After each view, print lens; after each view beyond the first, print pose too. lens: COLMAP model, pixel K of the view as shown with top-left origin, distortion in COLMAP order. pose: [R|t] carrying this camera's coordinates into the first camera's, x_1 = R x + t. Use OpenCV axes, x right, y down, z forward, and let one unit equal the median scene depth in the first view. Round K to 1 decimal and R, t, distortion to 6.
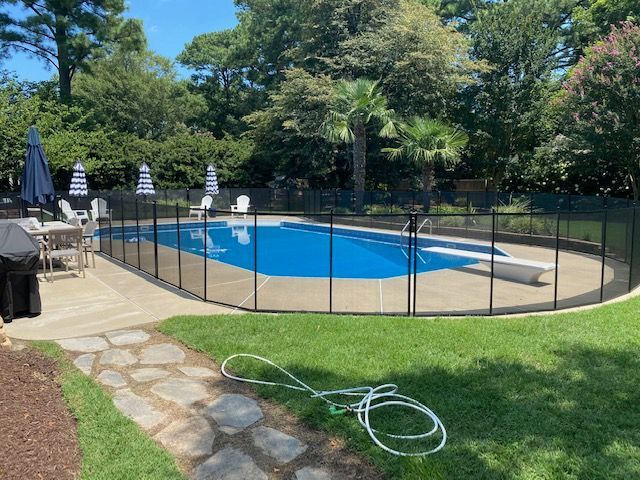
lens RADIAL K [[496.9, 0, 320.0], [0, 496.9, 240.0], [0, 0, 1]] dist [0.040198, -0.066638]
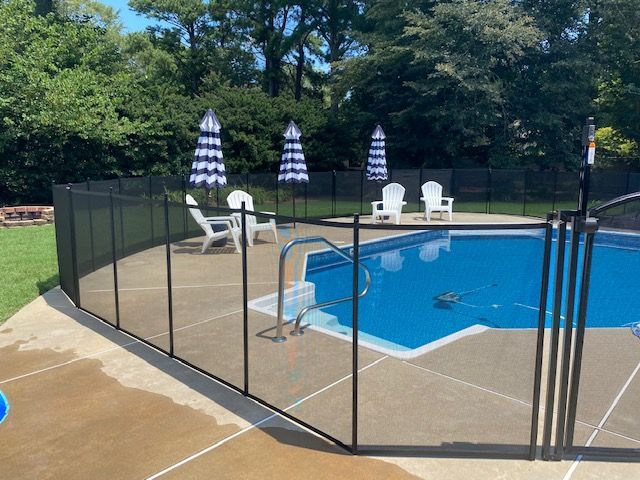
lens RADIAL K [[496.9, 0, 320.0], [0, 496.9, 240.0], [0, 0, 1]] dist [0.040198, -0.066638]
pose [[0.986427, -0.020772, 0.162882, -0.312587], [0.013672, 0.998912, 0.044586, -0.039687], [-0.163631, -0.041754, 0.985638, 0.355363]]
